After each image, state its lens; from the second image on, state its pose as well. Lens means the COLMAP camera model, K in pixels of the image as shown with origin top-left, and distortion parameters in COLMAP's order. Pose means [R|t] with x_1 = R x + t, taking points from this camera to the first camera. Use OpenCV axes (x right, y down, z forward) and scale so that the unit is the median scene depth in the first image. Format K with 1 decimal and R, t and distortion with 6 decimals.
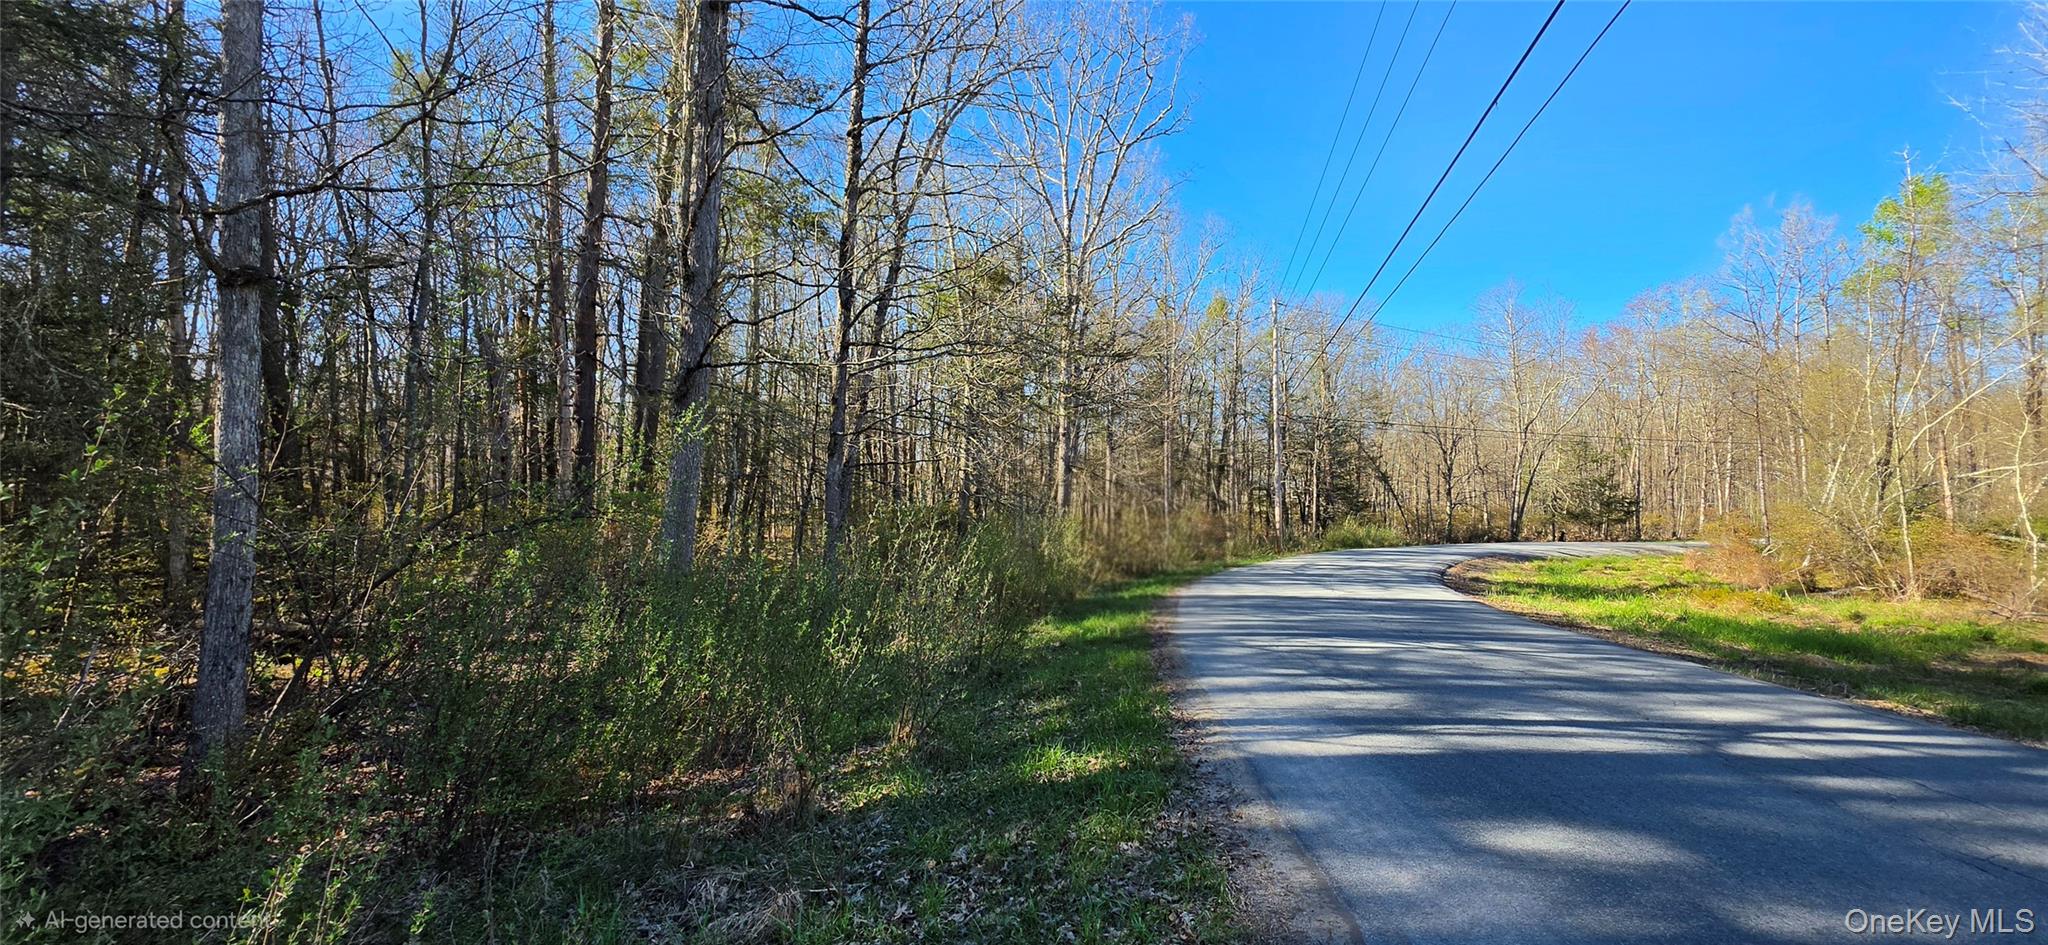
lens RADIAL K [[817.5, 0, 1021.1], [0, 817.5, 470.4], [0, 0, 1]] dist [-0.000989, 0.000368]
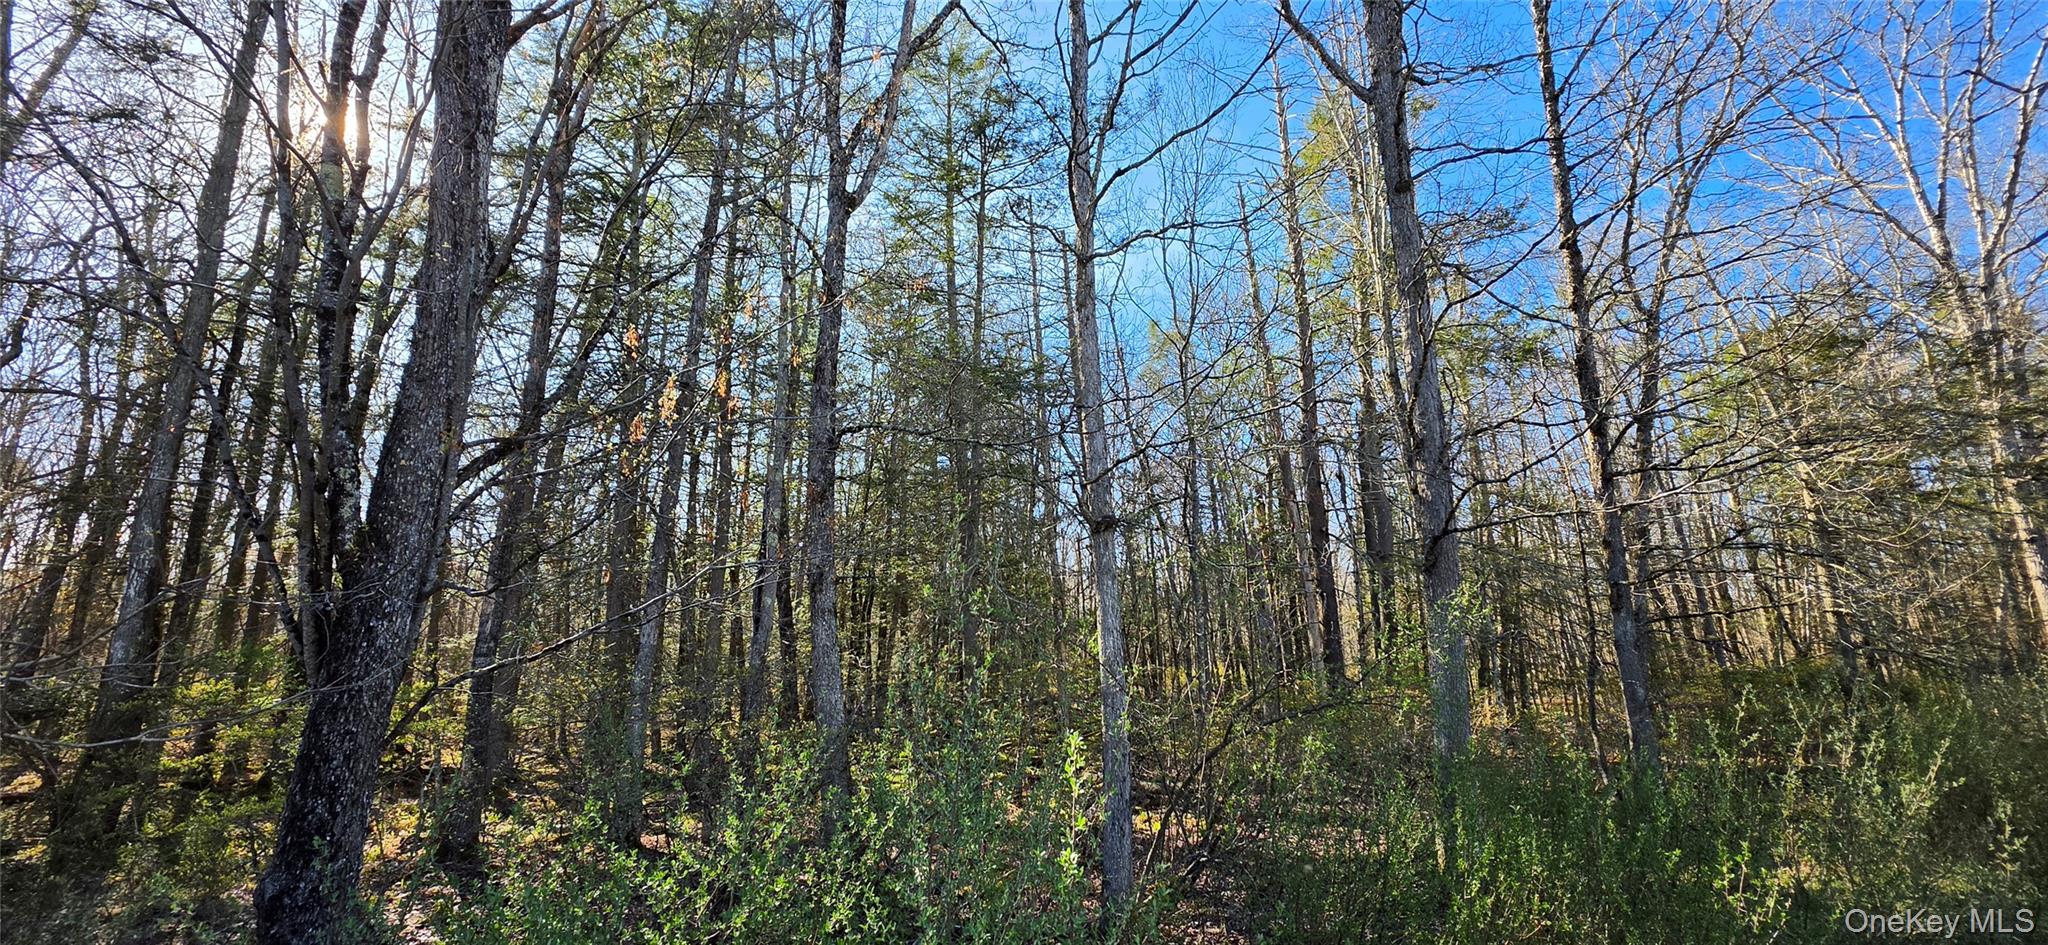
lens RADIAL K [[817.5, 0, 1021.2], [0, 817.5, 469.1], [0, 0, 1]] dist [-0.000989, 0.000368]
pose [[0.670833, -0.200280, -0.714052, -0.013294], [0.059287, 0.974244, -0.217562, -0.010691], [0.739235, 0.103614, 0.665430, -0.007929]]
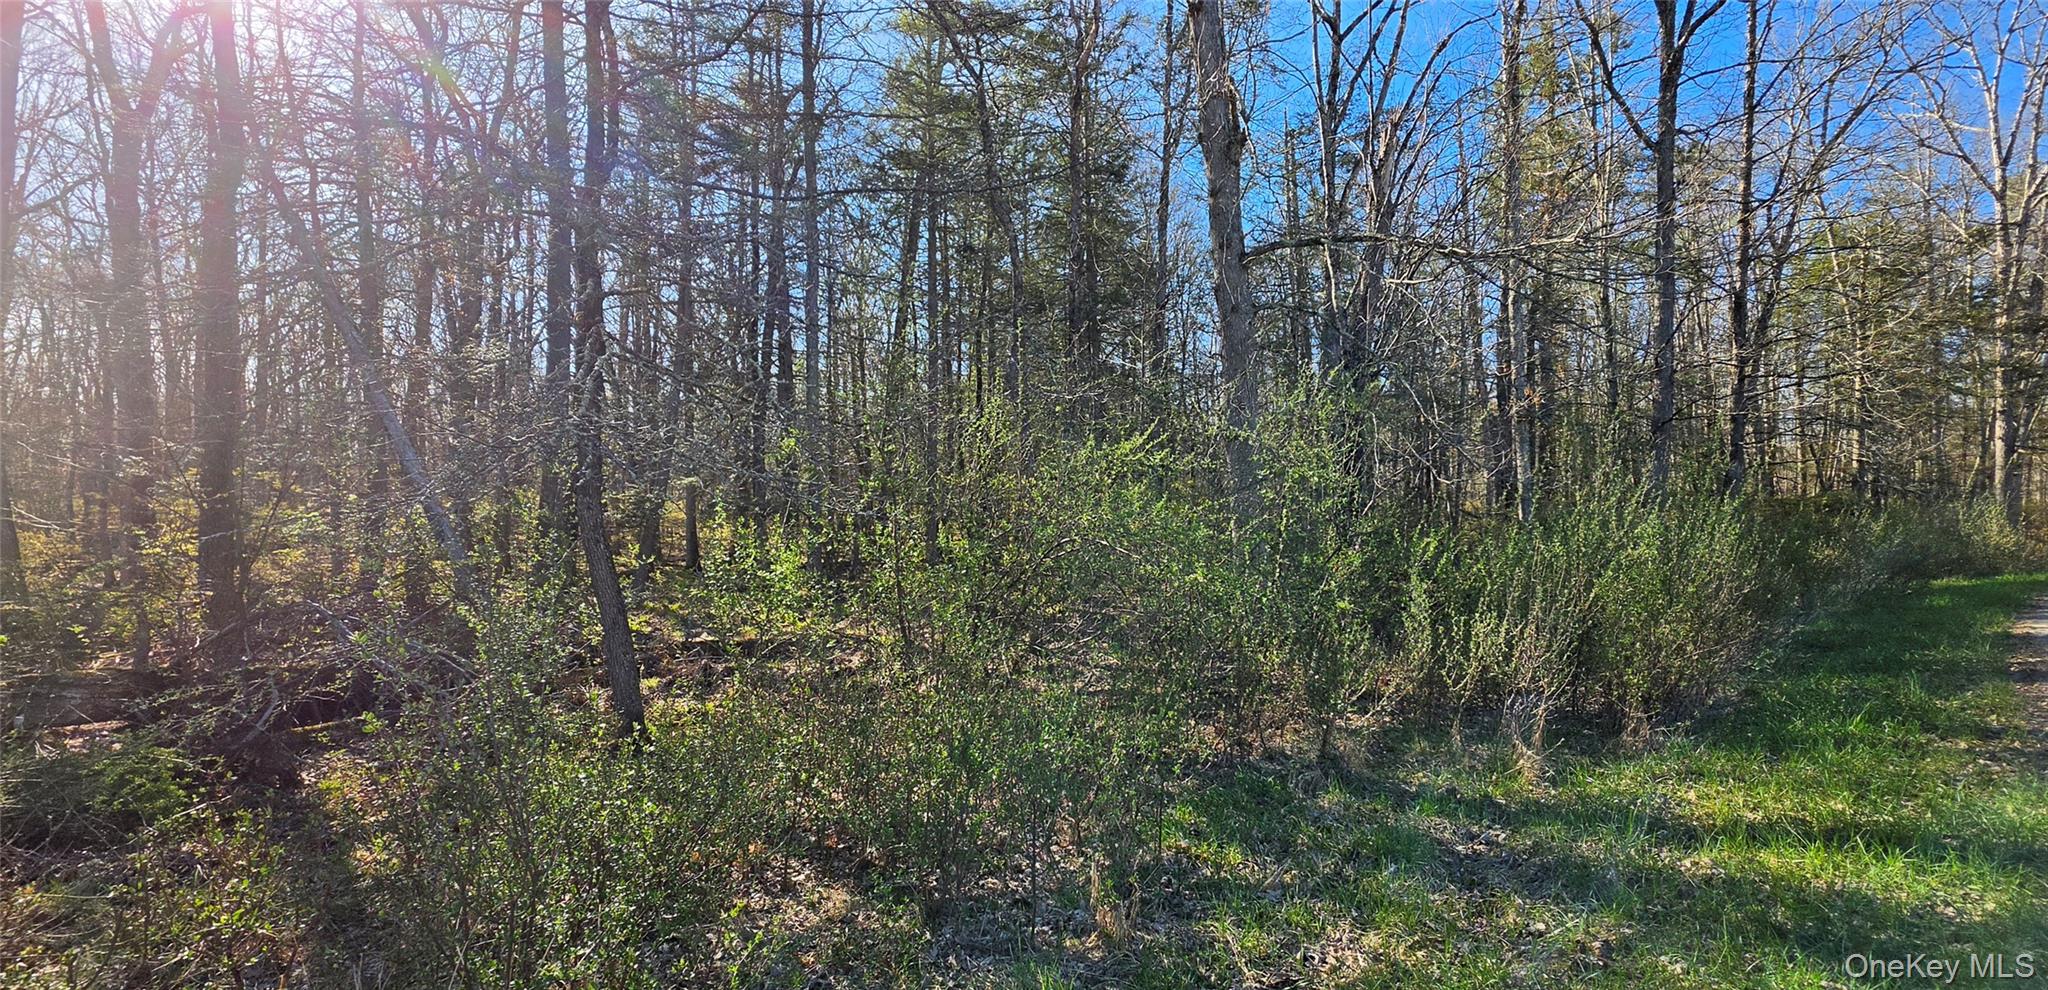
lens RADIAL K [[888.6, 0, 1024.6], [0, 888.6, 502.1], [0, 0, 1]] dist [0.000174, -0.000009]
pose [[0.692830, -0.027004, -0.720596, 0.012986], [0.055578, 0.998326, 0.016025, -0.030213], [0.718956, -0.051152, 0.693170, -0.695928]]
